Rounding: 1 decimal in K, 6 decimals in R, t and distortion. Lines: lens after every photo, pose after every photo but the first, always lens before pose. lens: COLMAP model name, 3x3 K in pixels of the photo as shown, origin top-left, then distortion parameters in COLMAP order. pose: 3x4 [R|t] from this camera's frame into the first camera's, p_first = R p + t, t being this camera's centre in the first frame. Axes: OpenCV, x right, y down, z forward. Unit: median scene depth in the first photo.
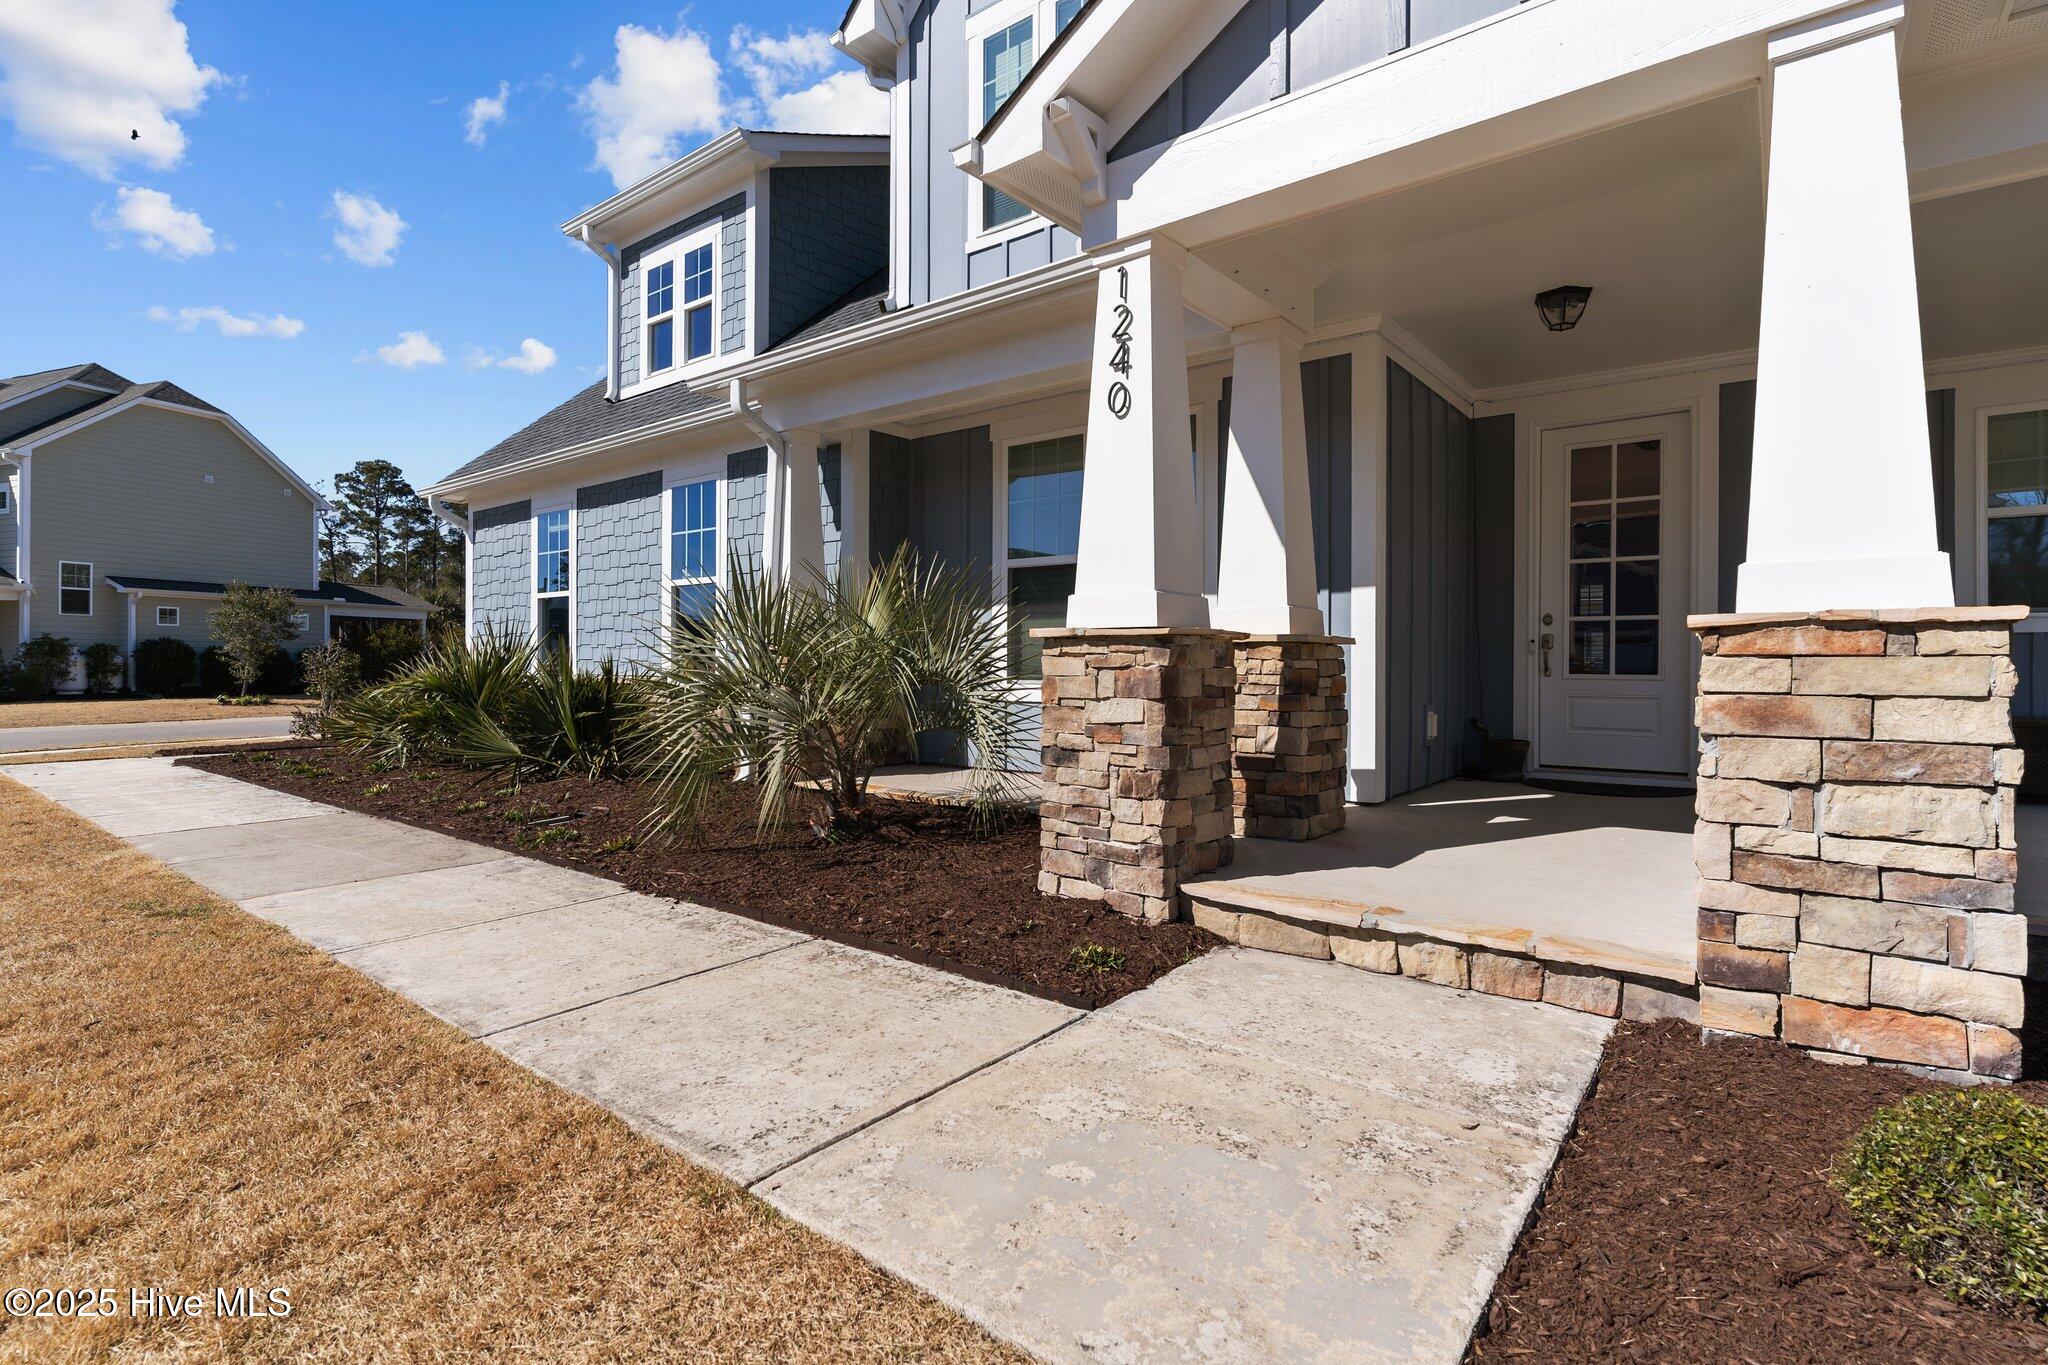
lens RADIAL K [[995.9, 0, 1020.4], [0, 995.9, 662.8], [0, 0, 1]] dist [0.001736, 0.000639]
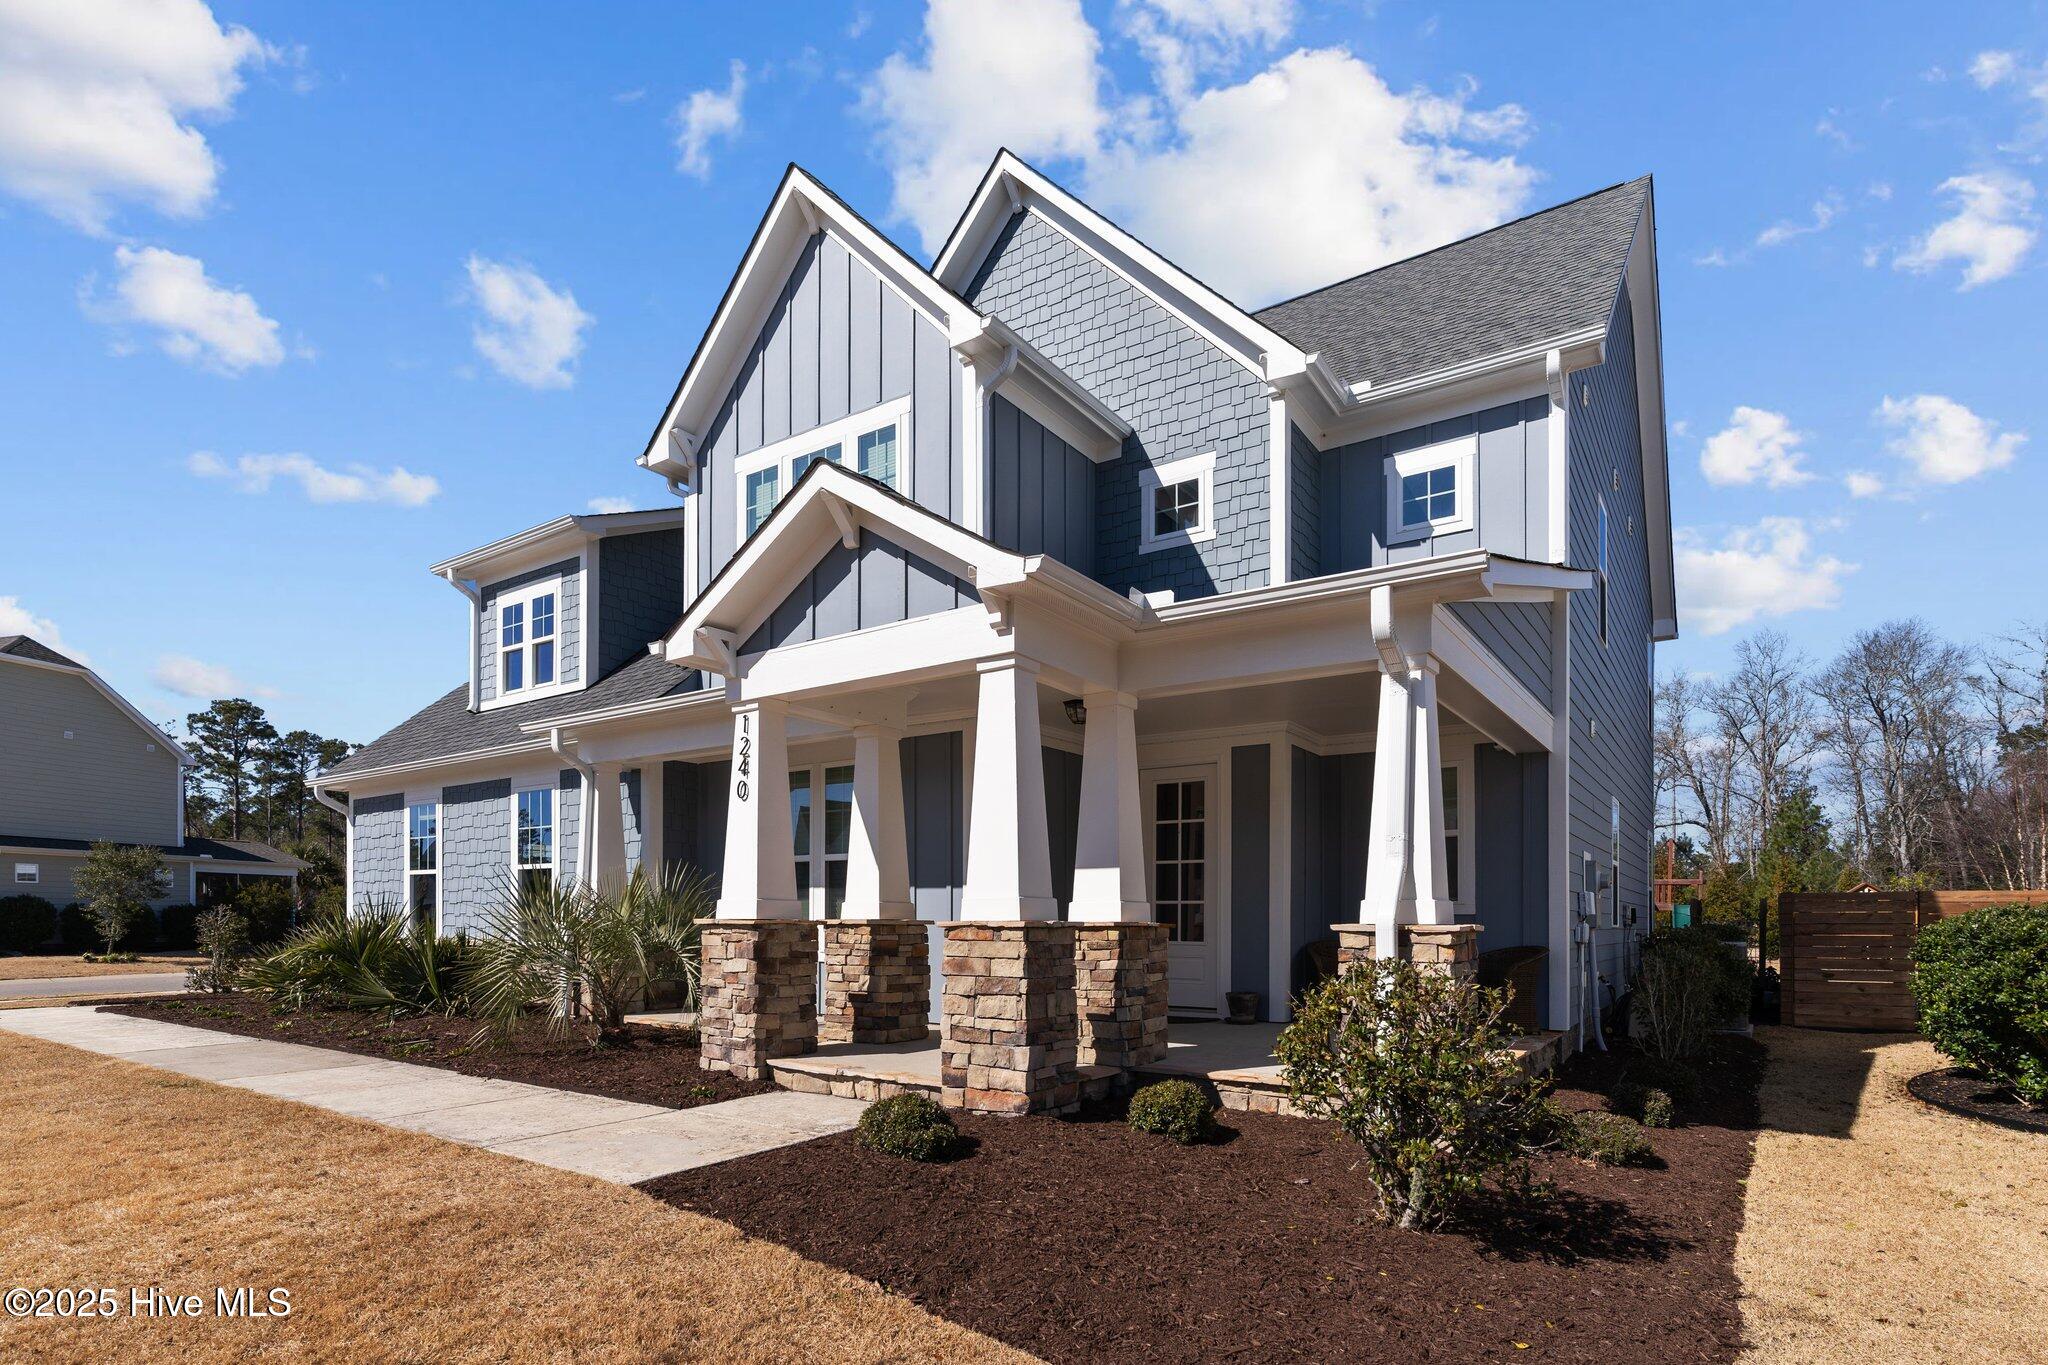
lens RADIAL K [[1060.7, 0, 1025.2], [0, 1060.7, 928.2], [0, 0, 1]] dist [-0.000122, 0.000278]
pose [[0.997569, 0.003189, 0.069607, 0.456998], [-0.003766, 0.999960, 0.008150, -0.034304], [-0.069578, -0.008392, 0.997541, -0.898736]]
